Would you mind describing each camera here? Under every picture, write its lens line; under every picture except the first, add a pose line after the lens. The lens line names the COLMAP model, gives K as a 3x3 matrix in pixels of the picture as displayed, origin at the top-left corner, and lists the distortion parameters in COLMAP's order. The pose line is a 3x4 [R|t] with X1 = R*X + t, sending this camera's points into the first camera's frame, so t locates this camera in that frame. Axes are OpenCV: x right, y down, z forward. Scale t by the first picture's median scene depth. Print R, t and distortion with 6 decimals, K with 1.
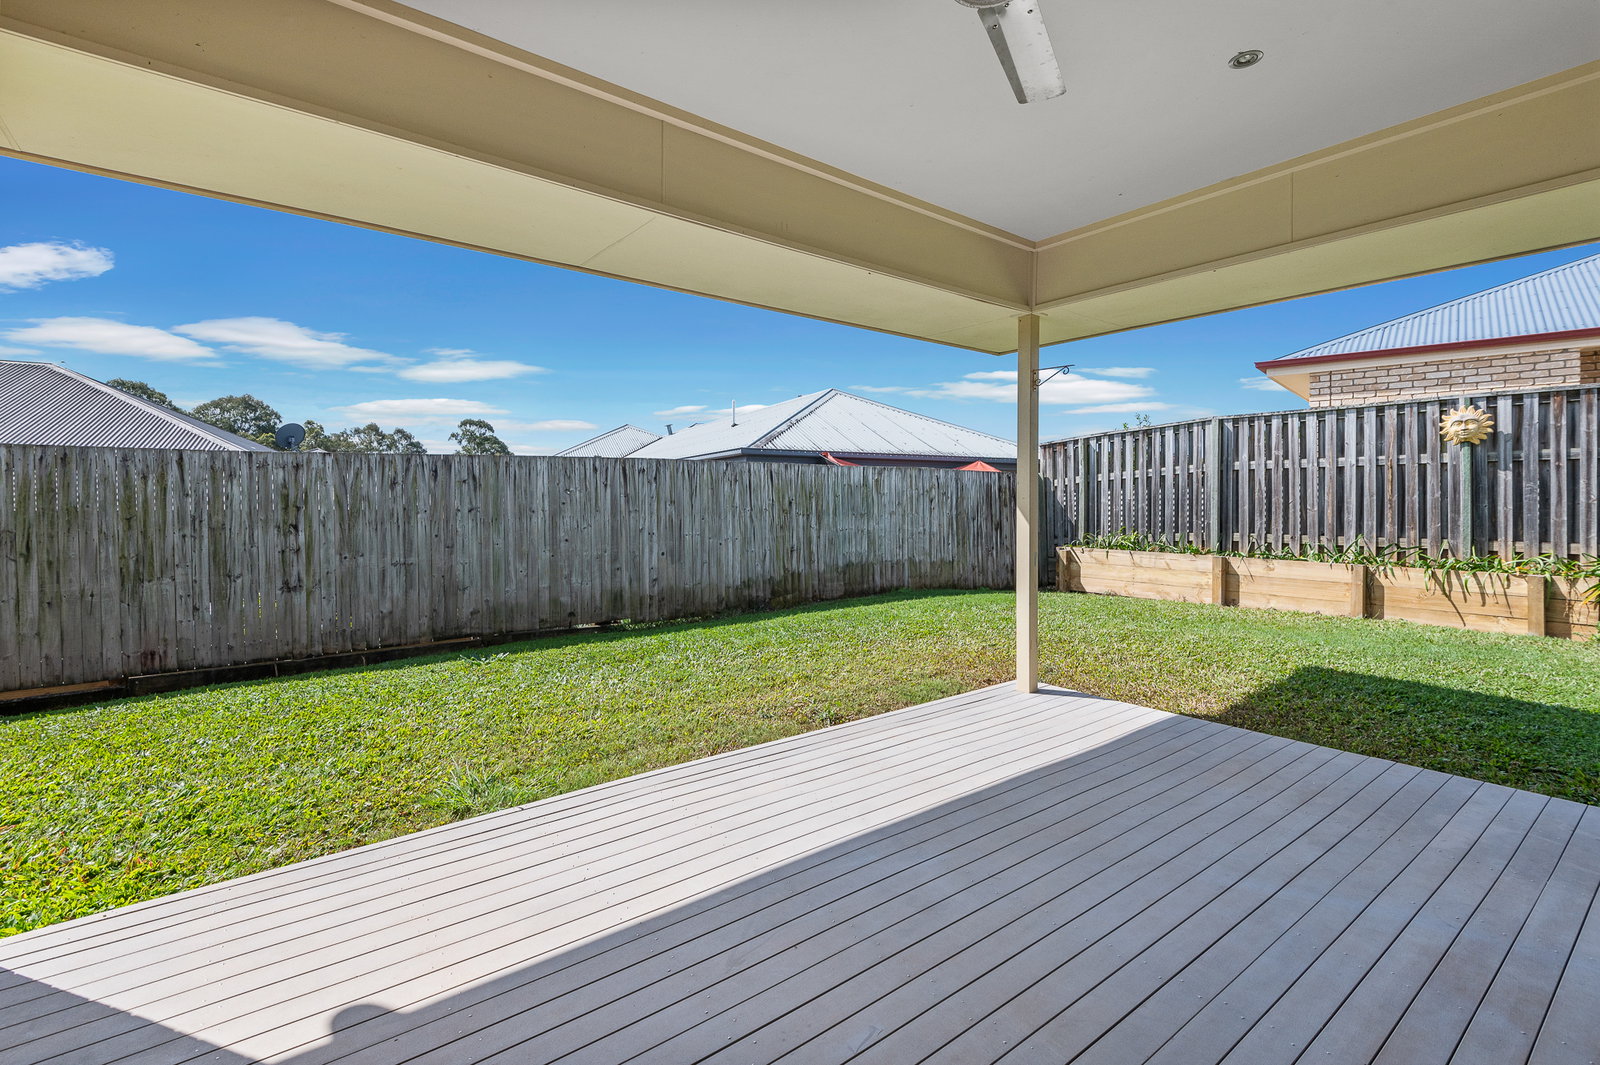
lens RADIAL K [[742.7, 0, 796.7], [0, 742.7, 509.9], [0, 0, 1]] dist [0.037873, 0.000014]
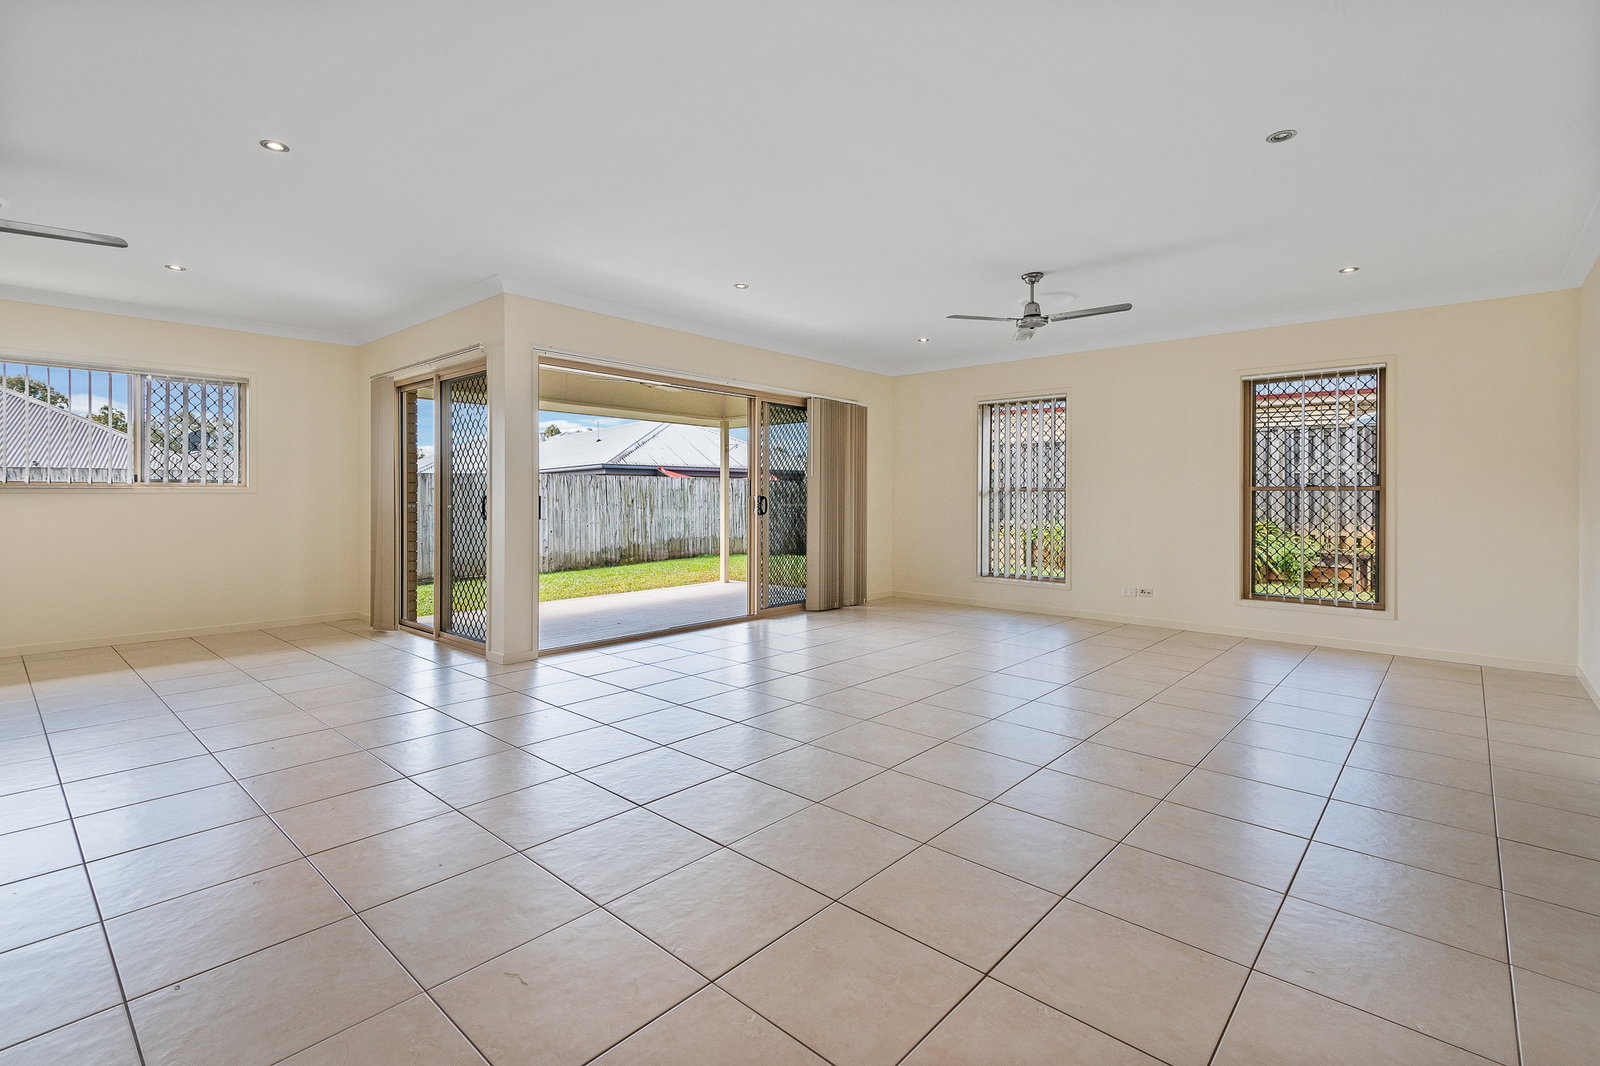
lens RADIAL K [[742.7, 0, 796.7], [0, 742.7, 510.4], [0, 0, 1]] dist [0.037873, 0.000014]
pose [[0.985406, -0.000311, 0.170219, 0.067318], [-0.001371, 0.999951, 0.009763, -0.004612], [-0.170213, -0.009854, 0.985358, -0.645941]]
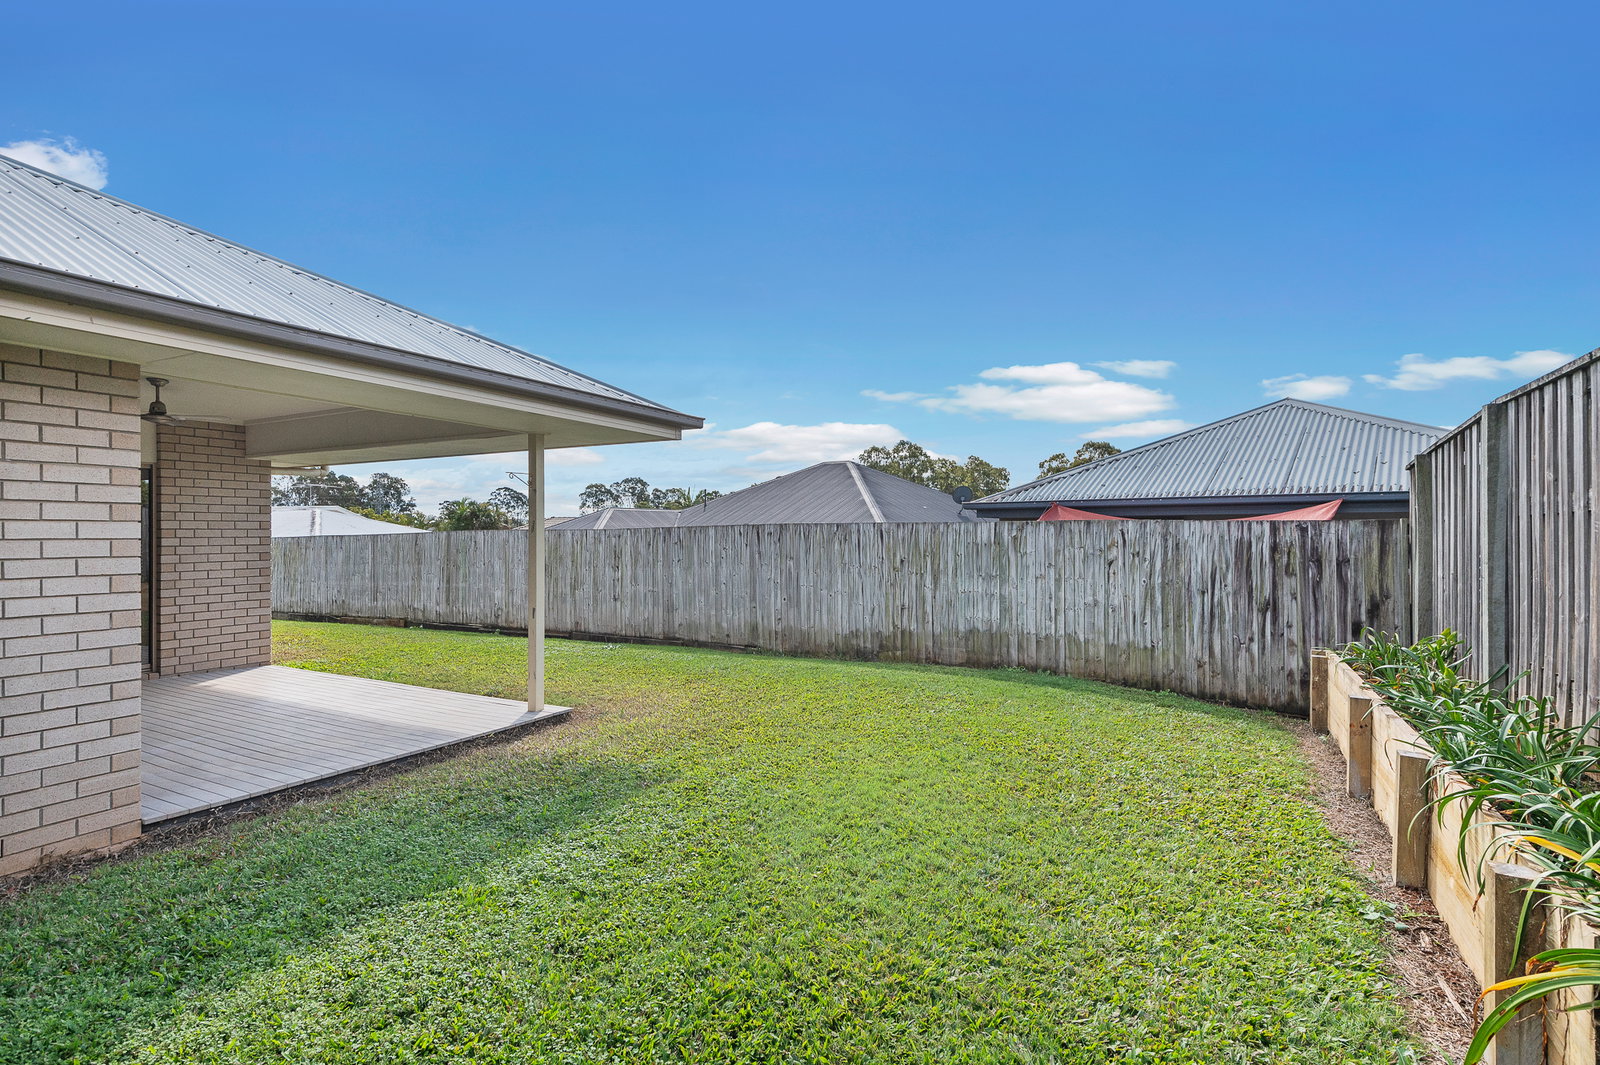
lens RADIAL K [[742.7, 0, 796.7], [0, 742.7, 509.9], [0, 0, 1]] dist [0.037873, 0.000014]
pose [[0.393240, -0.028371, -0.918998, 0.878002], [-0.008742, 0.999363, -0.034593, -0.043445], [0.919394, 0.021637, 0.392742, 0.464668]]
